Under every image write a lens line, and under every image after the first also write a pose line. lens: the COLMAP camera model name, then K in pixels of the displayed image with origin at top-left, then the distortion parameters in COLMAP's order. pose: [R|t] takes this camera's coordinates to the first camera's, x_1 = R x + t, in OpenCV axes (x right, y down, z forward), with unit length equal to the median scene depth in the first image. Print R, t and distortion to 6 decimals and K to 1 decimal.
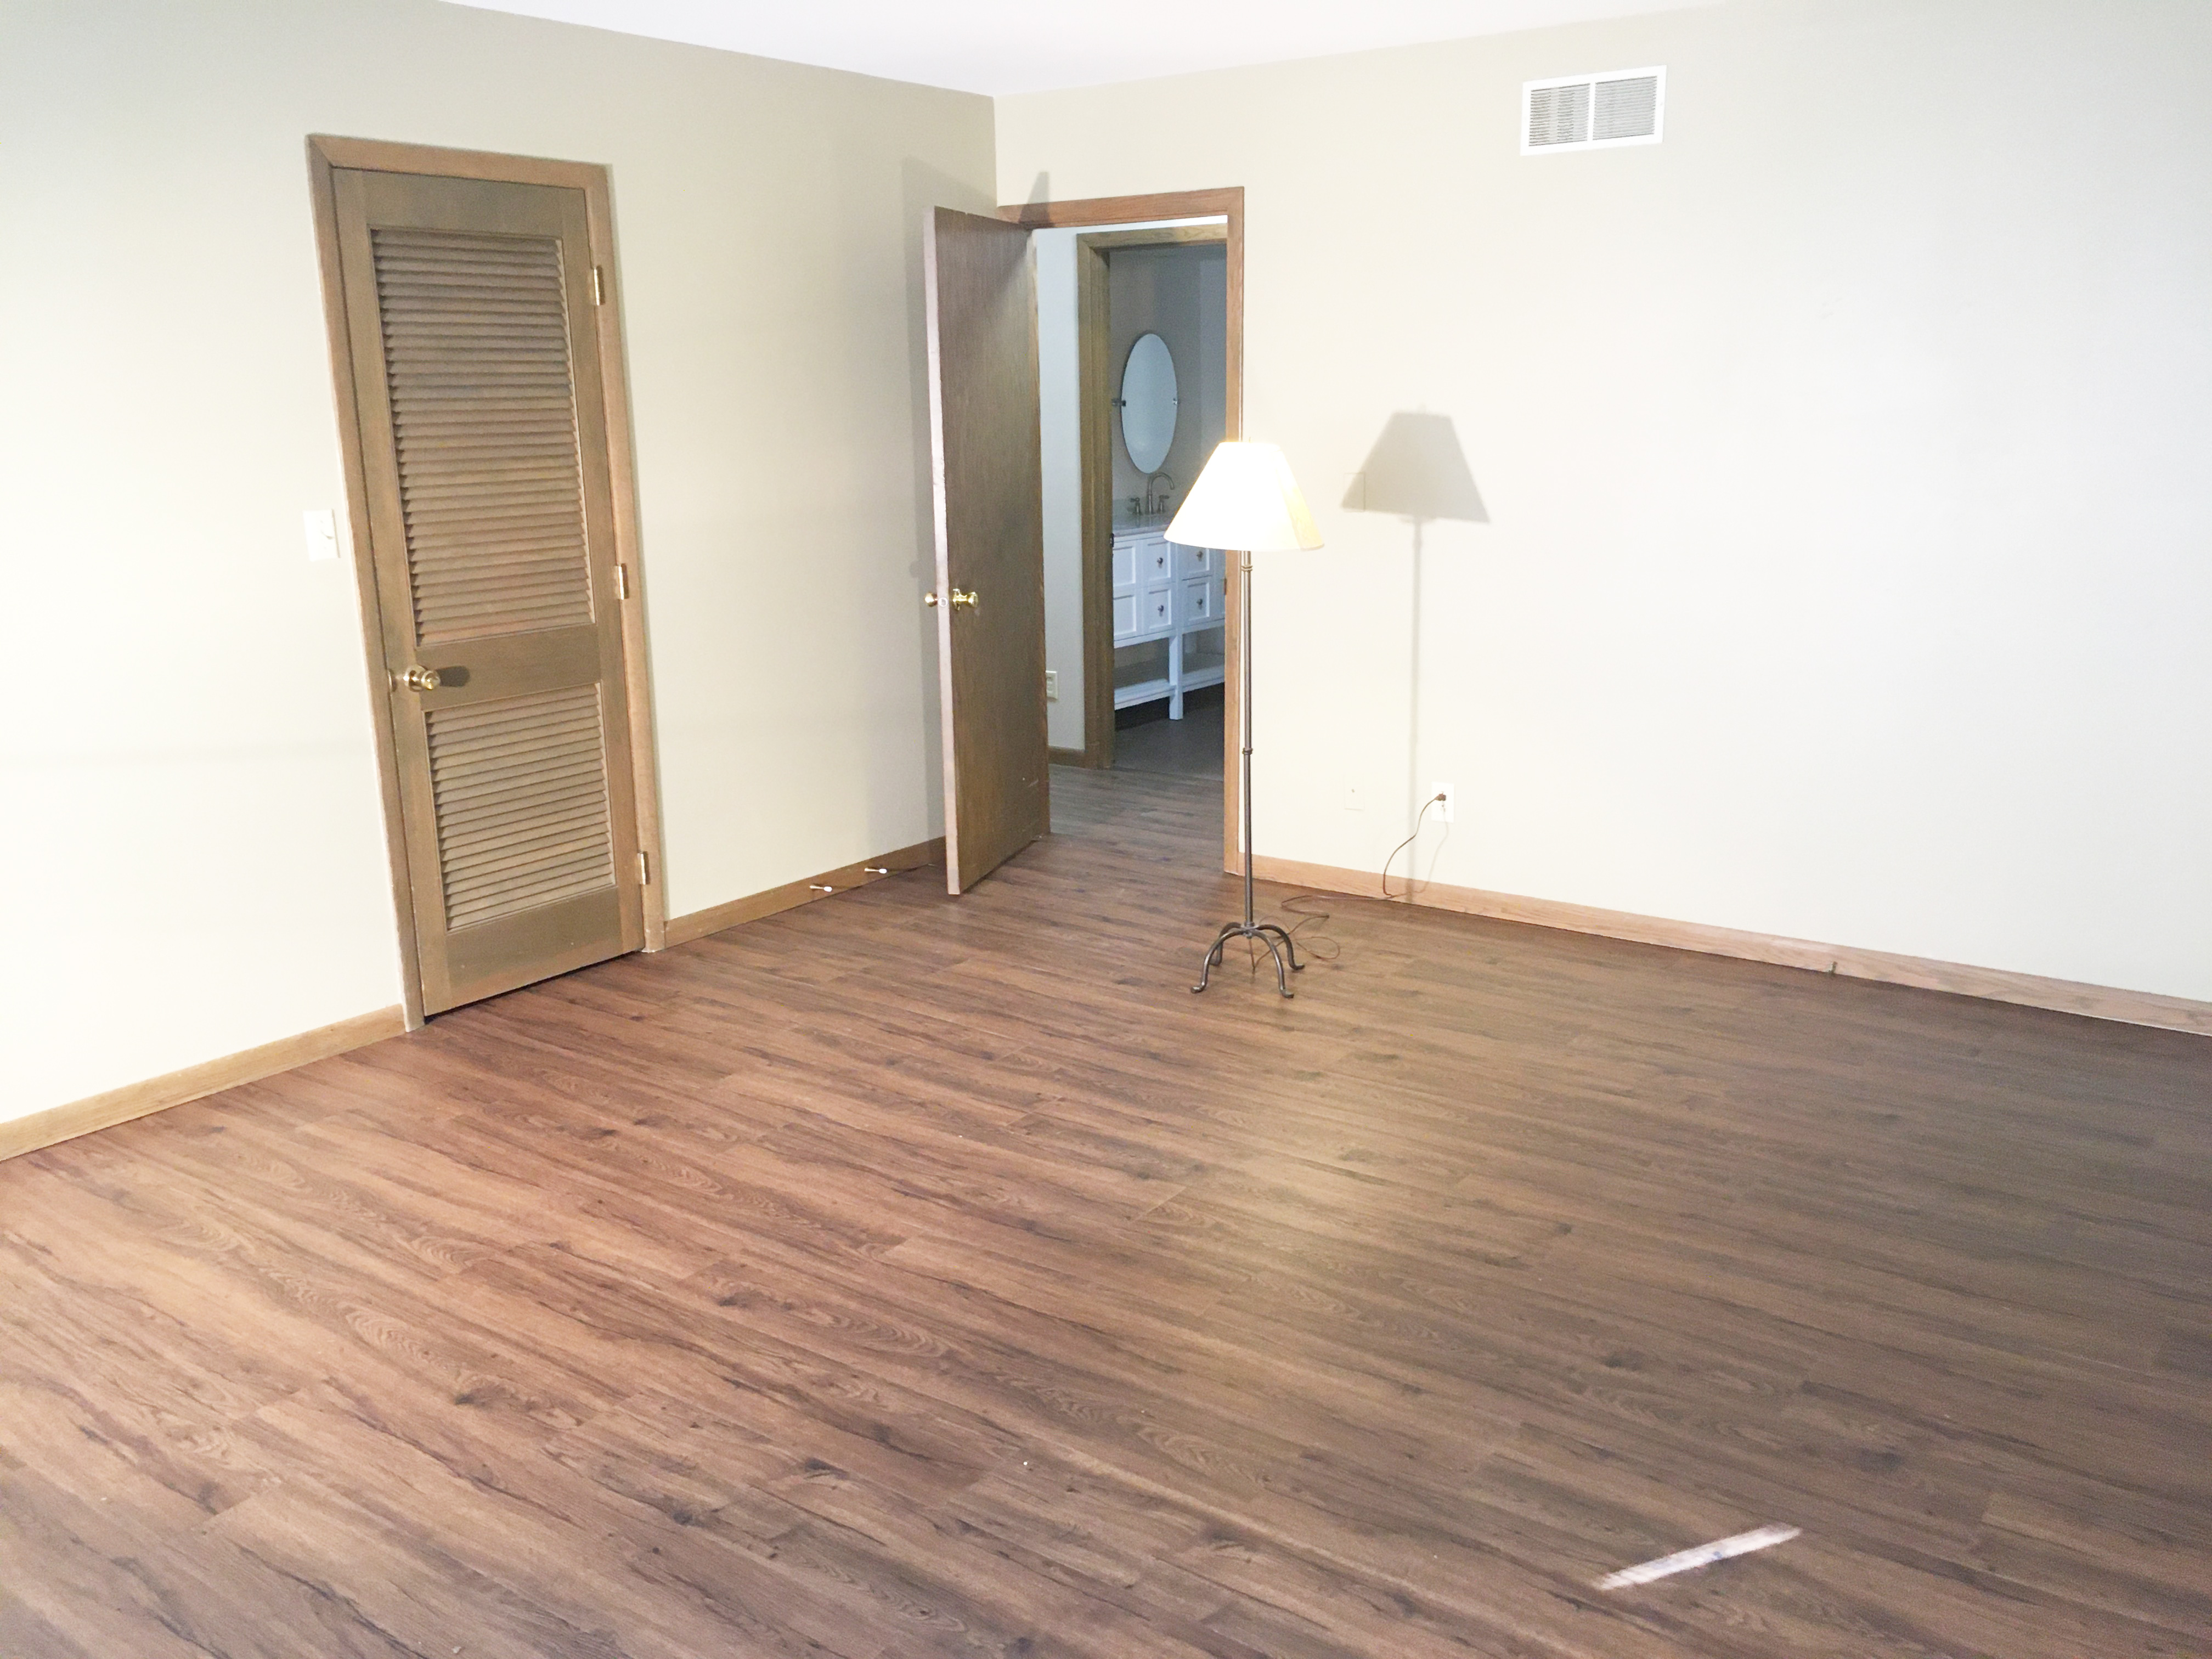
lens RADIAL K [[1864.0, 0, 1109.6], [0, 1864.0, 843.6], [0, 0, 1]] dist [0.017766, -0.013535]
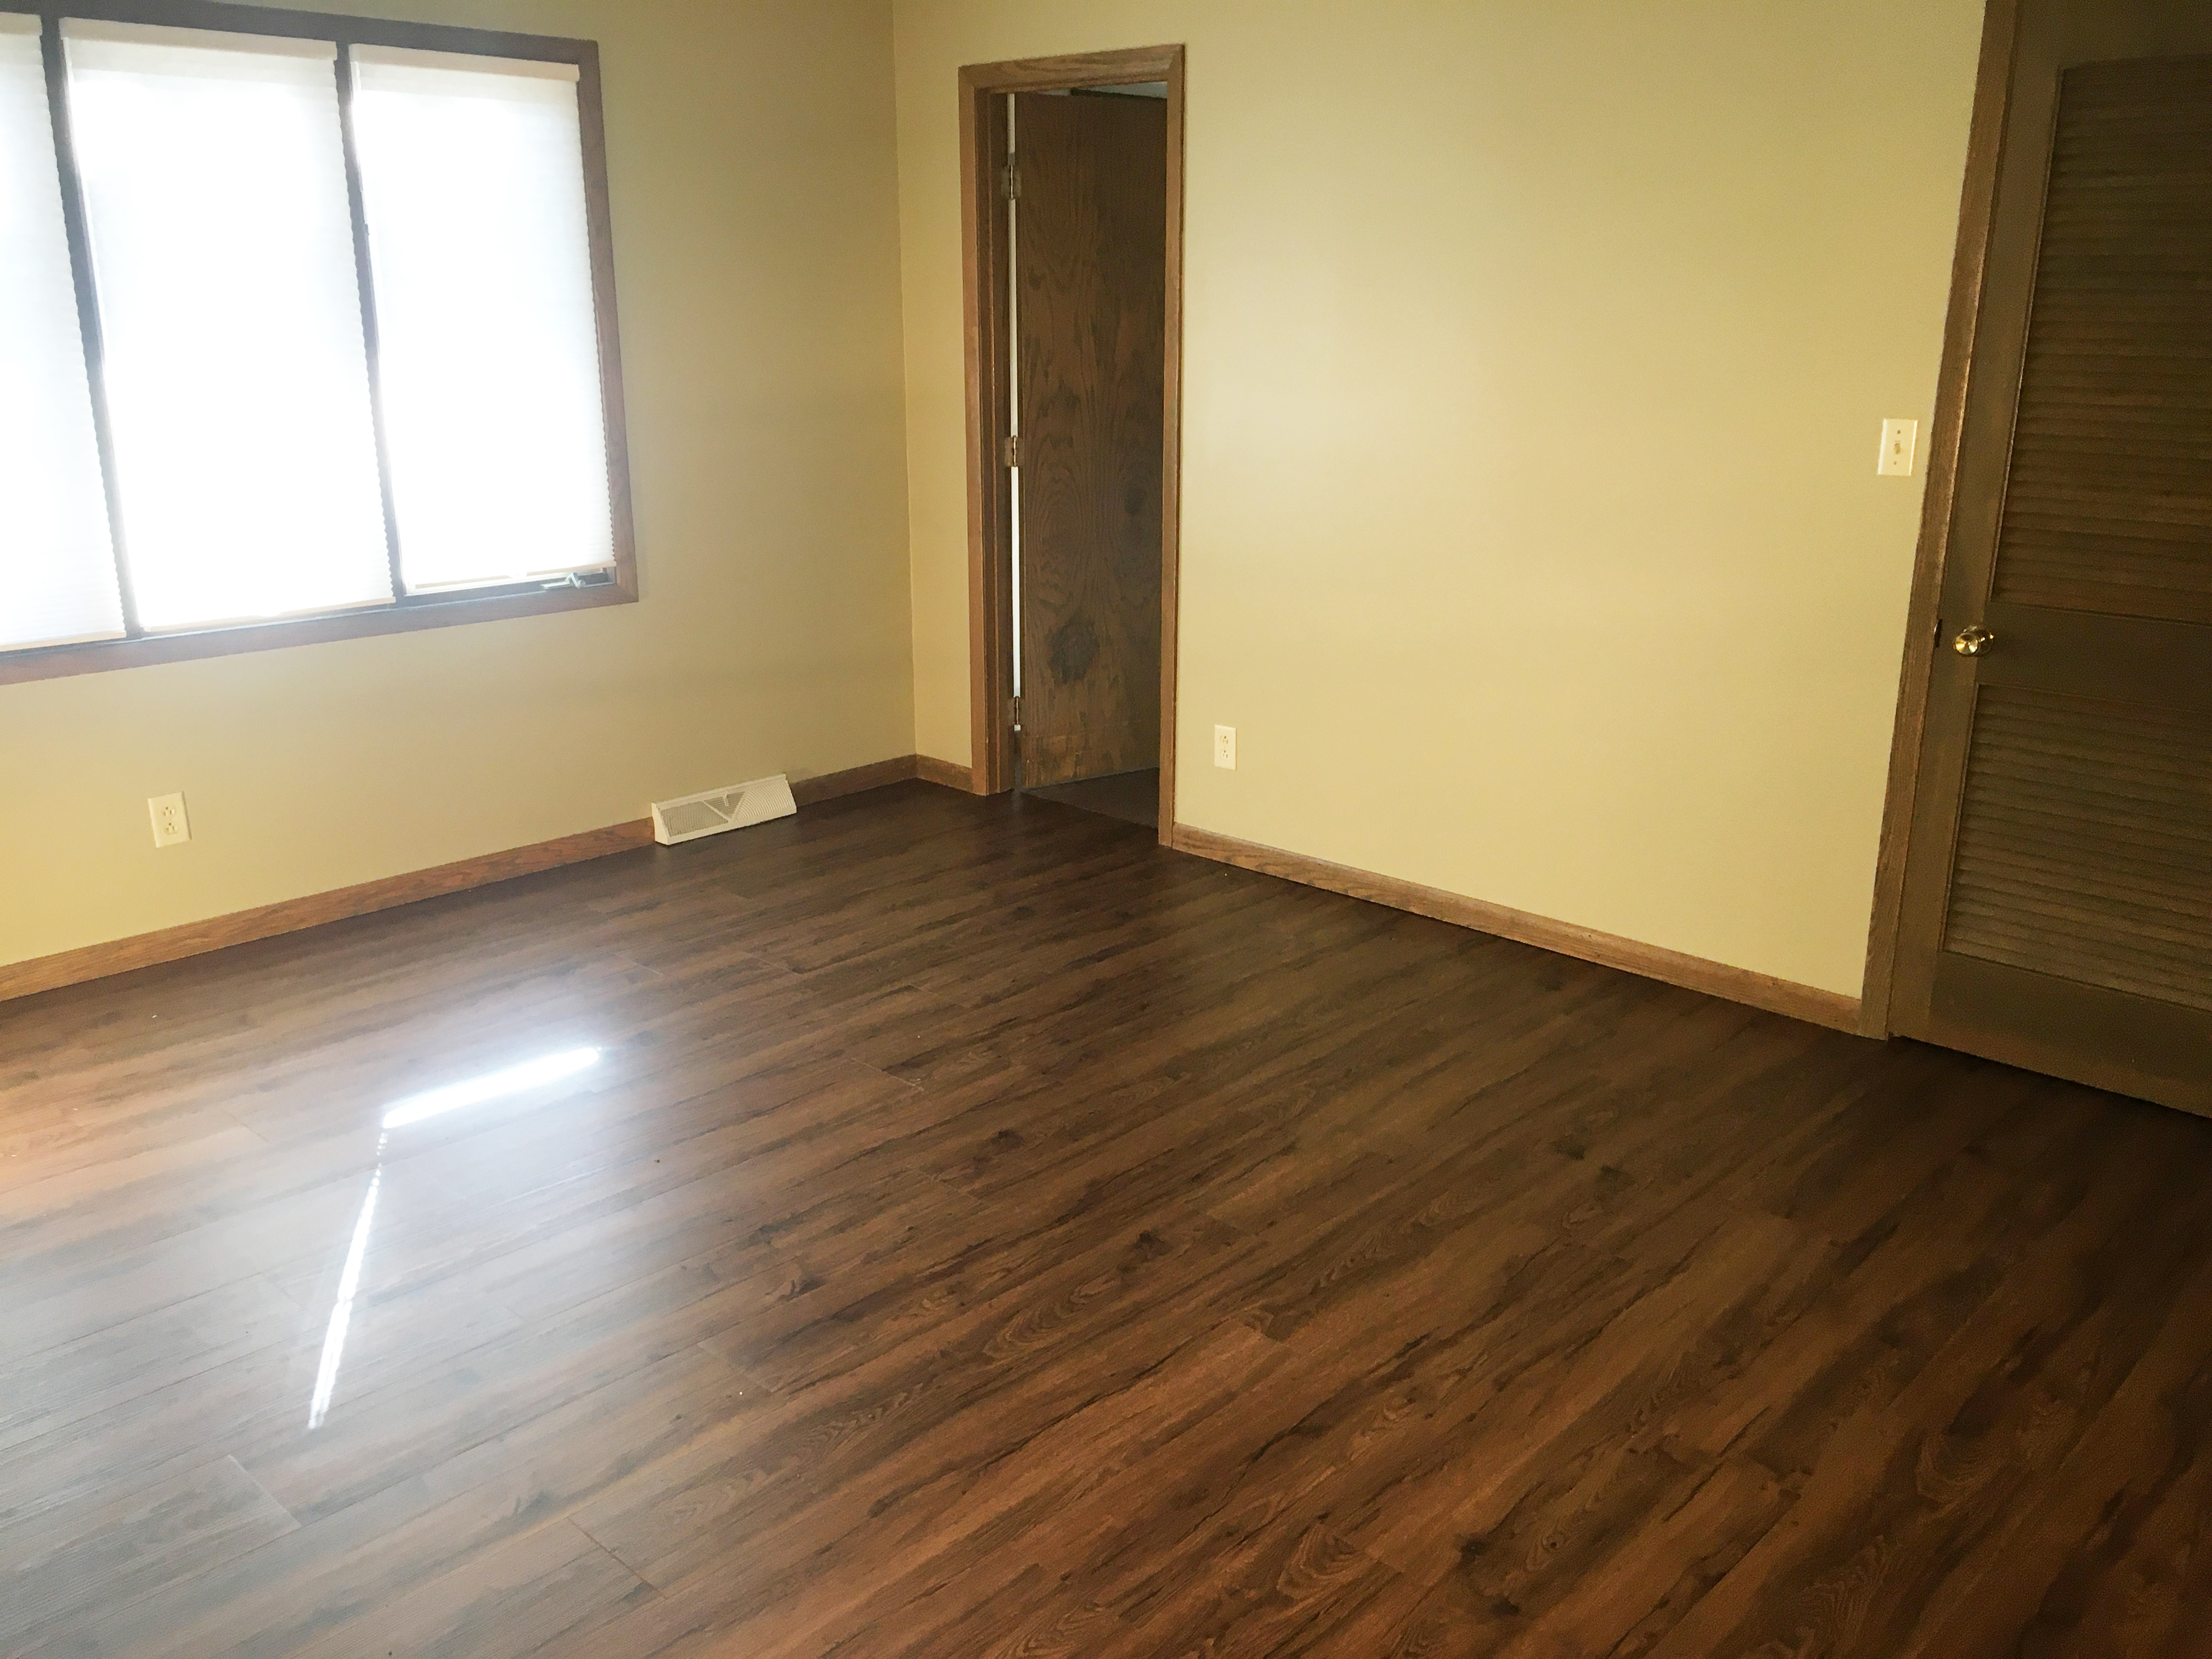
lens RADIAL K [[1864.0, 0, 1103.0], [0, 1864.0, 809.6], [0, 0, 1]] dist [0.017766, -0.013535]
pose [[-0.127191, 0.278034, -0.952113, 0.525126], [-0.251707, 0.919439, 0.302117, -0.192421], [0.959409, 0.278080, -0.046961, 0.792716]]
